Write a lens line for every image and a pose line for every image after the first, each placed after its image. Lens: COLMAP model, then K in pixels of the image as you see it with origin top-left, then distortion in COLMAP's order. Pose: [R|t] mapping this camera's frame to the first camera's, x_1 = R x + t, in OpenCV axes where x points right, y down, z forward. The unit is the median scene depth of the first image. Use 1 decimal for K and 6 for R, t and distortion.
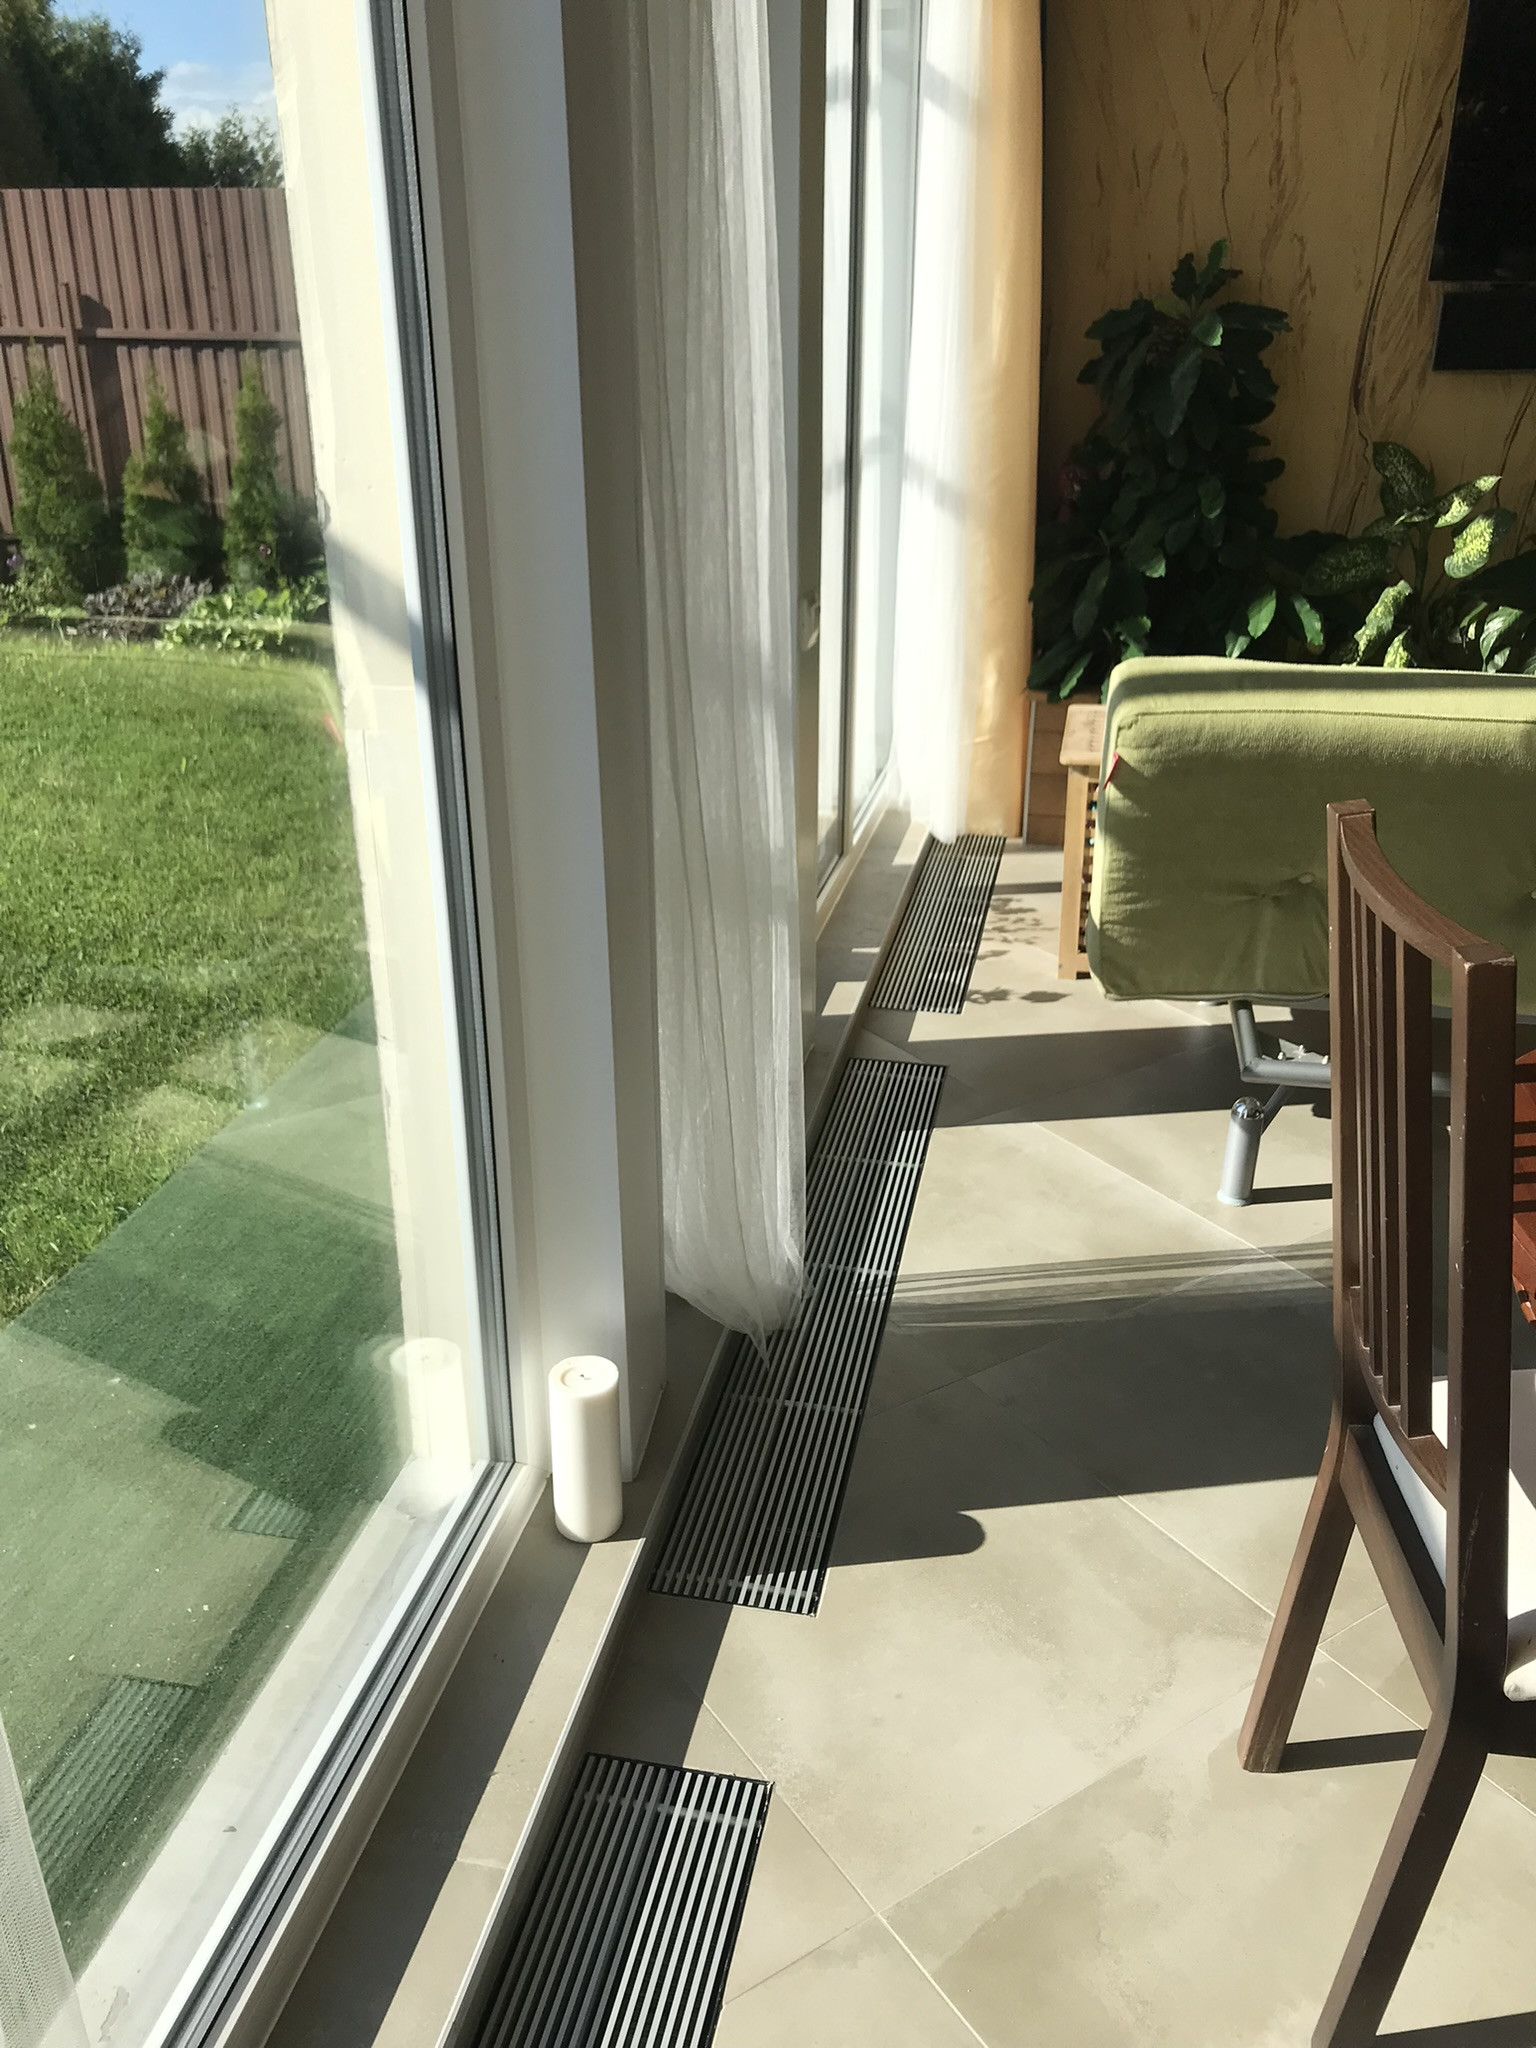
lens RADIAL K [[1693.8, 0, 765.9], [0, 1693.8, 1022.6], [0, 0, 1]] dist [0.034692, -0.051315]
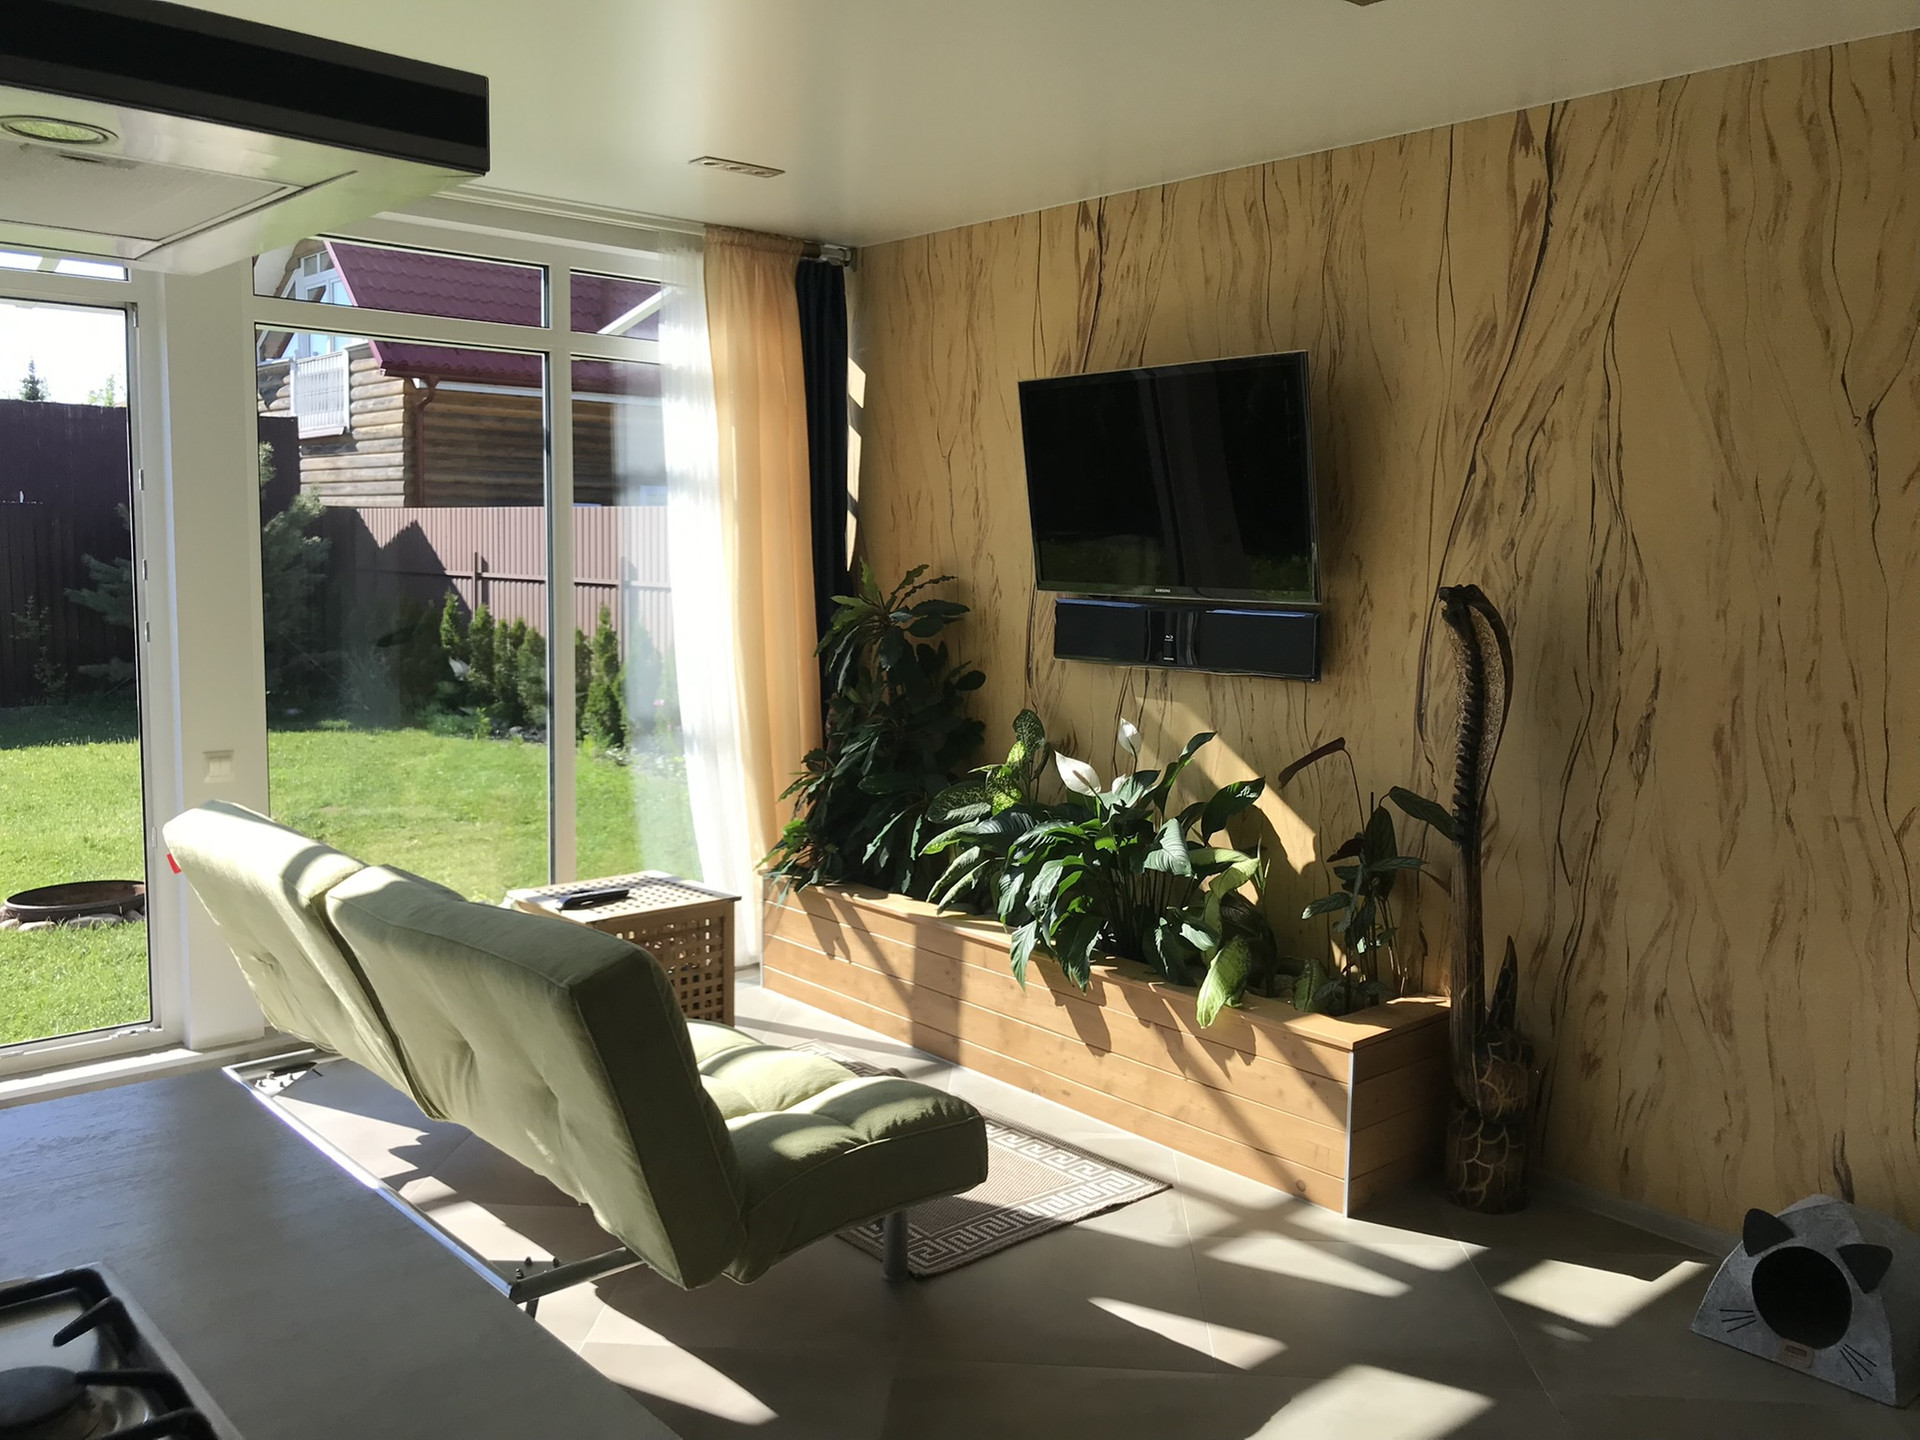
lens RADIAL K [[1587.9, 0, 945.2], [0, 1587.9, 703.2], [0, 0, 1]] dist [0.034692, -0.051315]
pose [[0.796380, 0.071401, -0.600567, 0.997406], [-0.252396, 0.941639, -0.222739, -0.077952], [0.549613, 0.328966, 0.767924, 0.094016]]
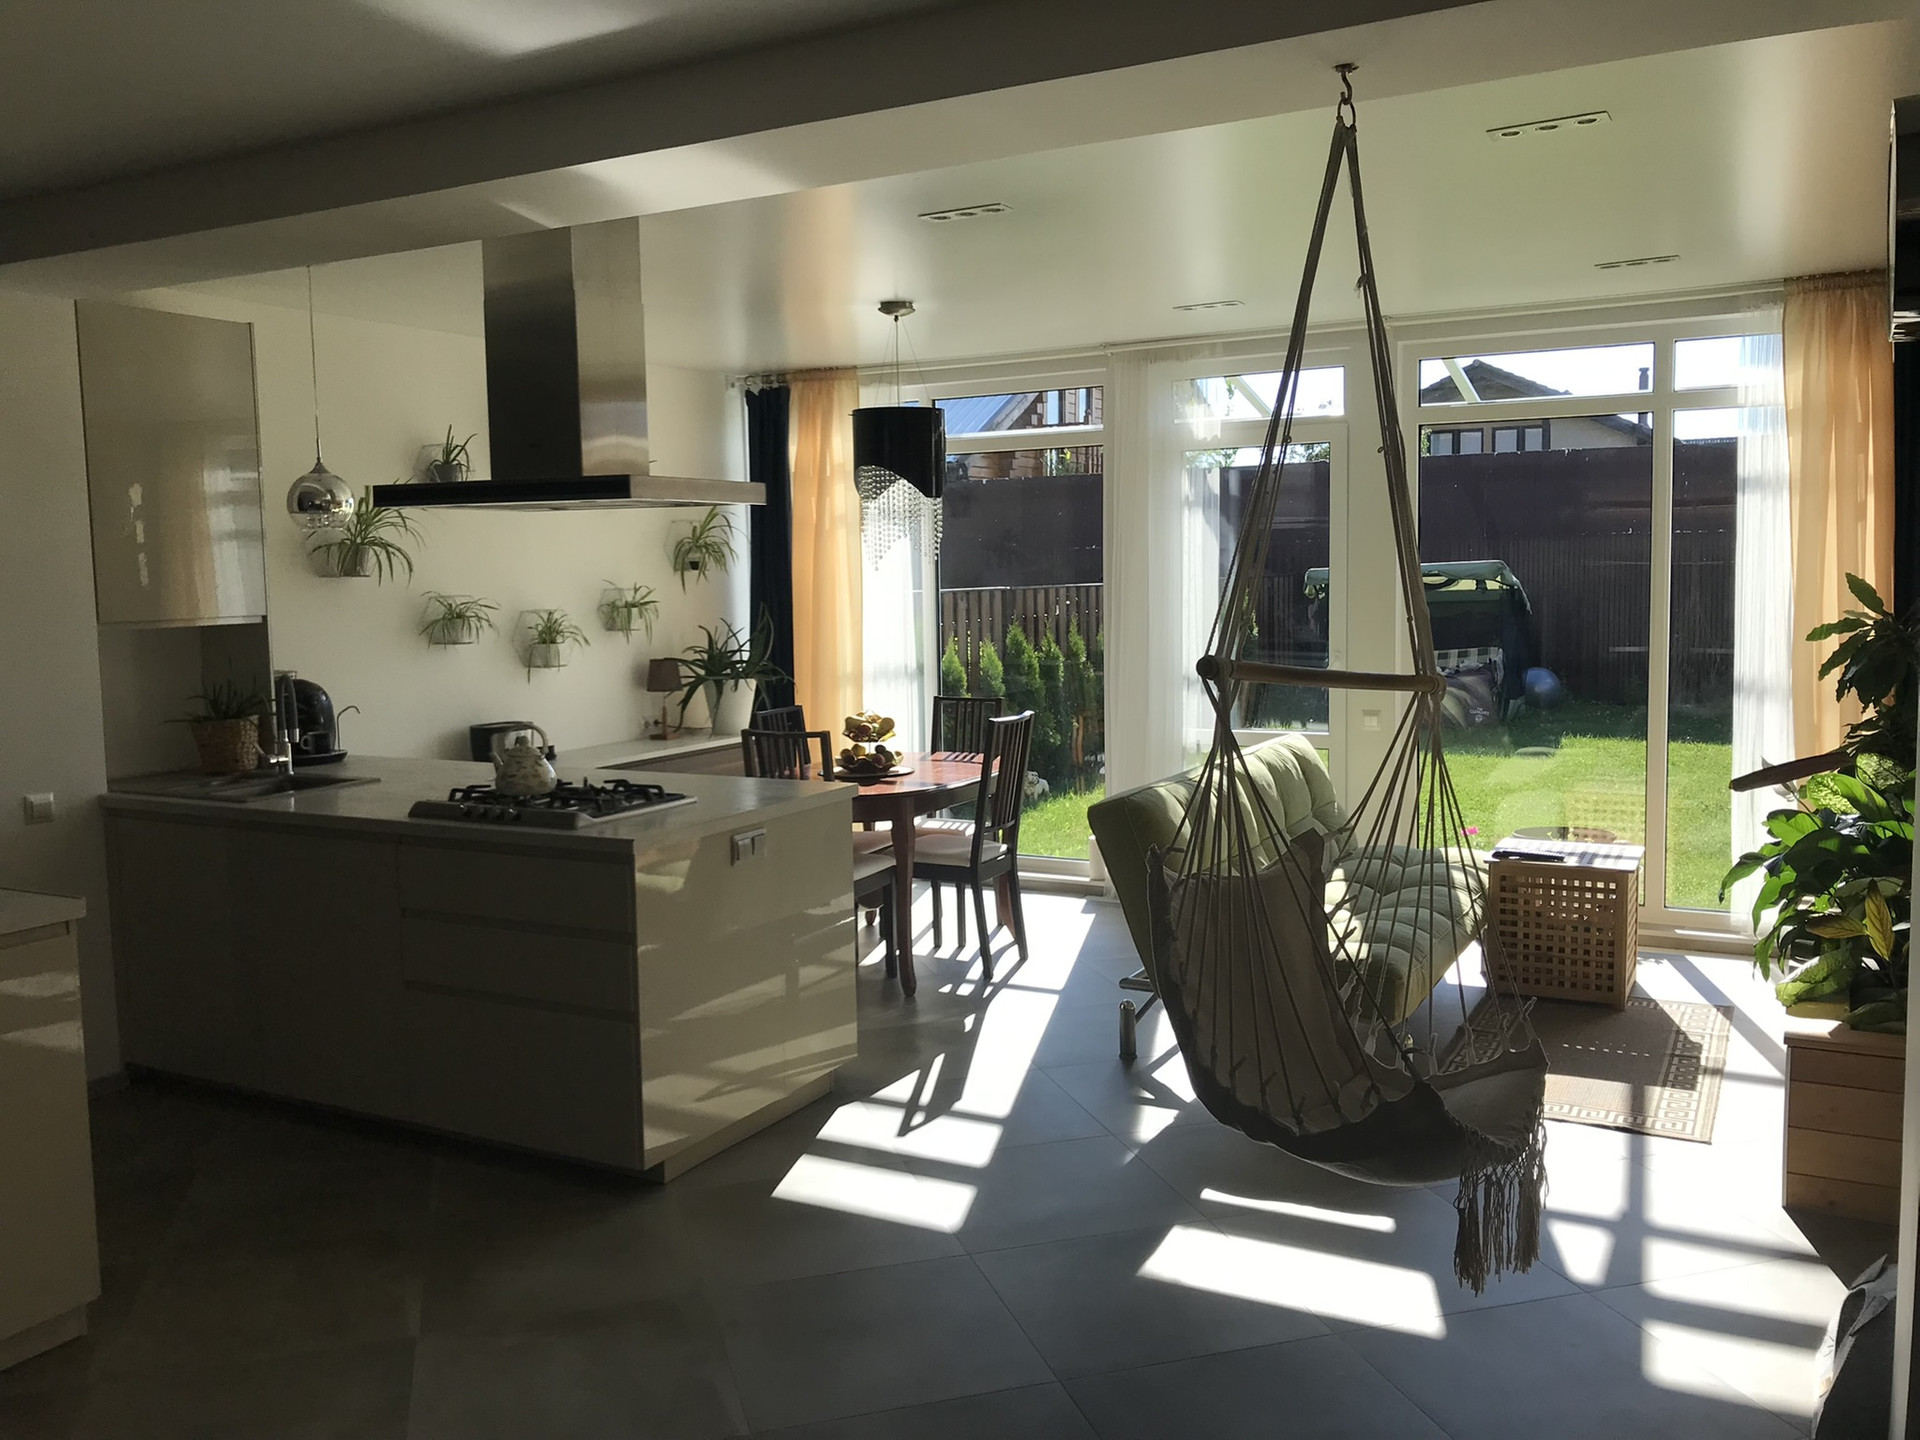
lens RADIAL K [[1587.9, 0, 950.1], [0, 1587.9, 716.2], [0, 0, 1]] dist [0.034692, -0.051315]
pose [[-0.292623, 0.094641, -0.951533, 1.624177], [-0.360660, 0.910674, 0.201490, -0.319808], [0.885605, 0.402140, -0.232351, 0.631882]]
